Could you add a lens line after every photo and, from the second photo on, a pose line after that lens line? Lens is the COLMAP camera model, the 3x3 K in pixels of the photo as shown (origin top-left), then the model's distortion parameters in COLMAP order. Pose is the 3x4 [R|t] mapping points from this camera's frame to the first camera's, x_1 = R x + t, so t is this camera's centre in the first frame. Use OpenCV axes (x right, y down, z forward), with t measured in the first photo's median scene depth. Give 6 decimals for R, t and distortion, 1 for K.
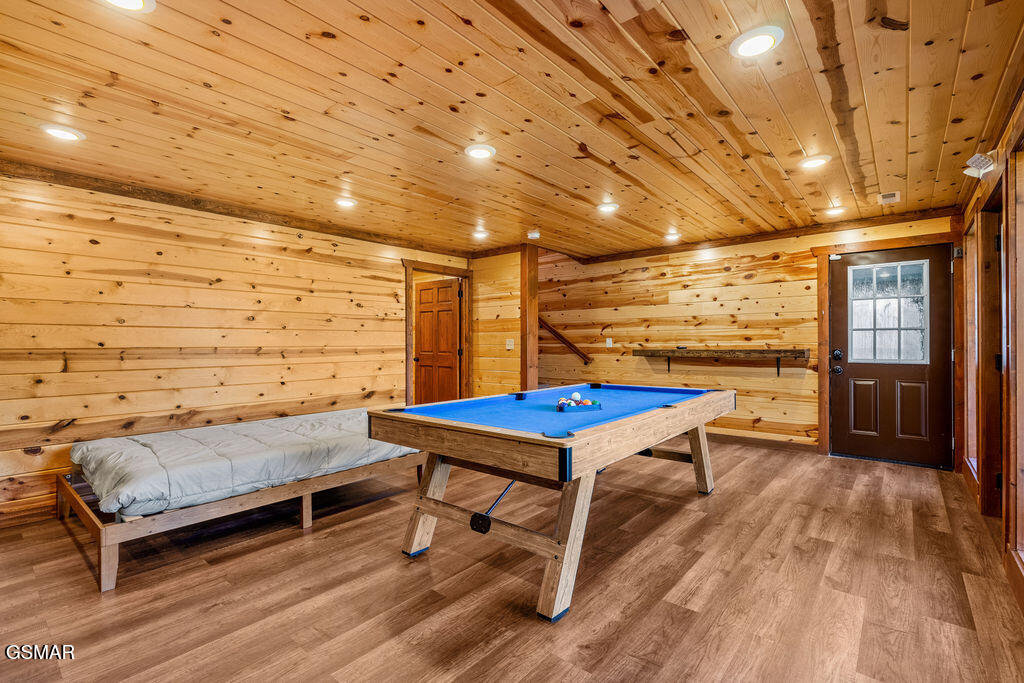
lens RADIAL K [[467.9, 0, 510.8], [0, 467.9, 343.2], [0, 0, 1]] dist [-0.005429, 0.003322]
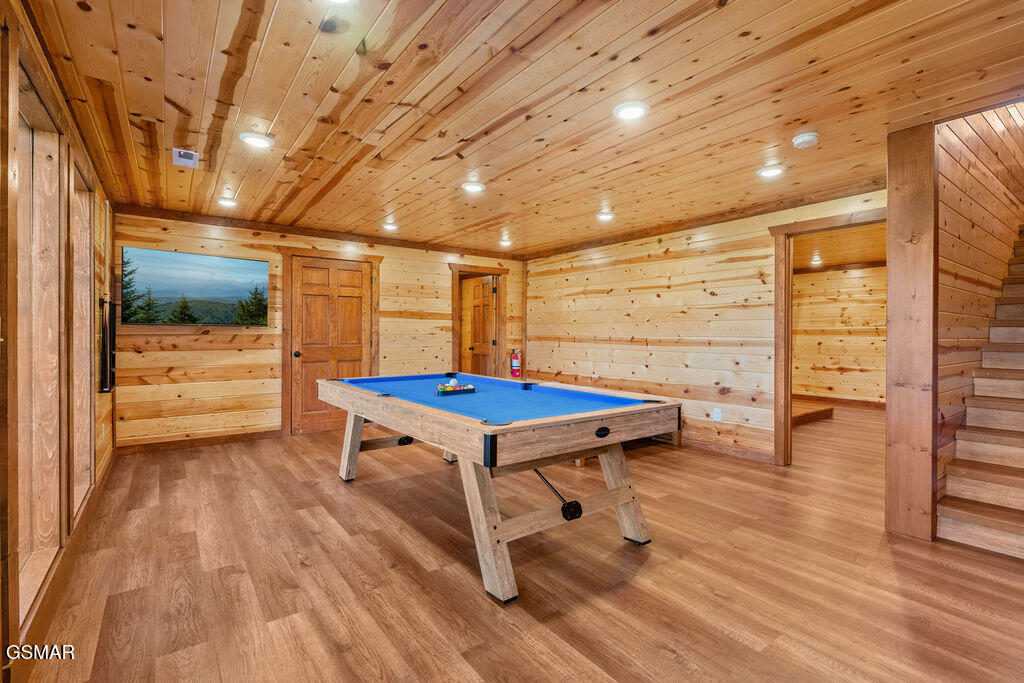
lens RADIAL K [[467.9, 0, 505.8], [0, 467.9, 335.5], [0, 0, 1]] dist [-0.005429, 0.003322]
pose [[-0.237406, 0.006801, -0.971387, 1.222037], [-0.004088, 0.999960, 0.008000, -0.004969], [0.971402, 0.005870, -0.237368, 1.441613]]
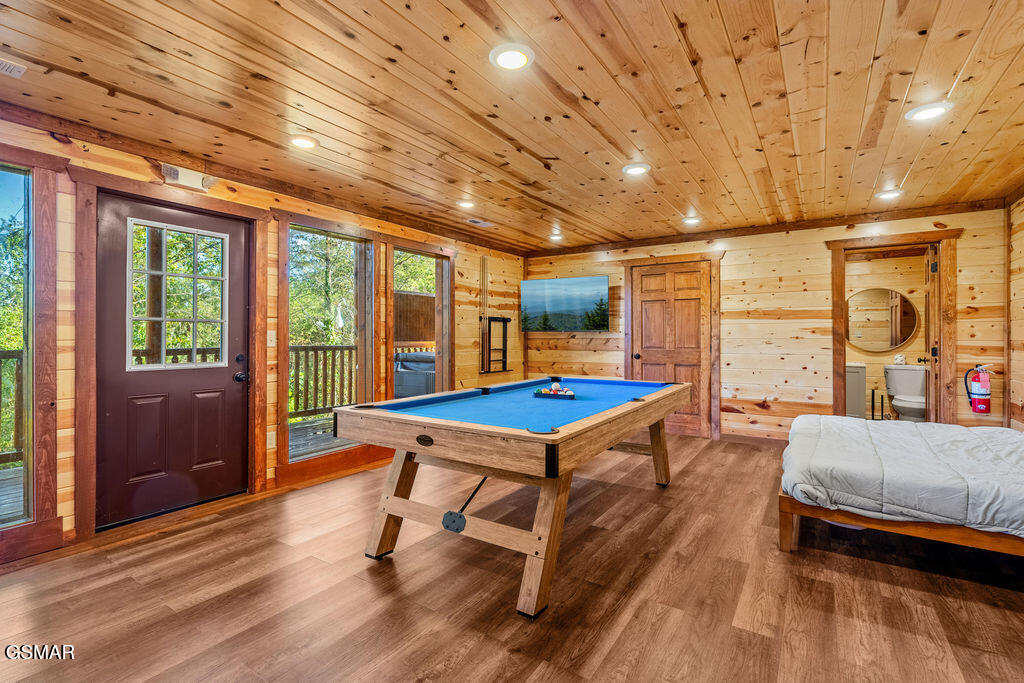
lens RADIAL K [[467.9, 0, 508.4], [0, 467.9, 334.5], [0, 0, 1]] dist [-0.005429, 0.003322]
pose [[-0.992844, 0.002110, -0.119401, 0.394954], [0.002362, 0.999995, -0.001976, -0.004439], [0.119396, -0.002244, -0.992844, 2.157638]]
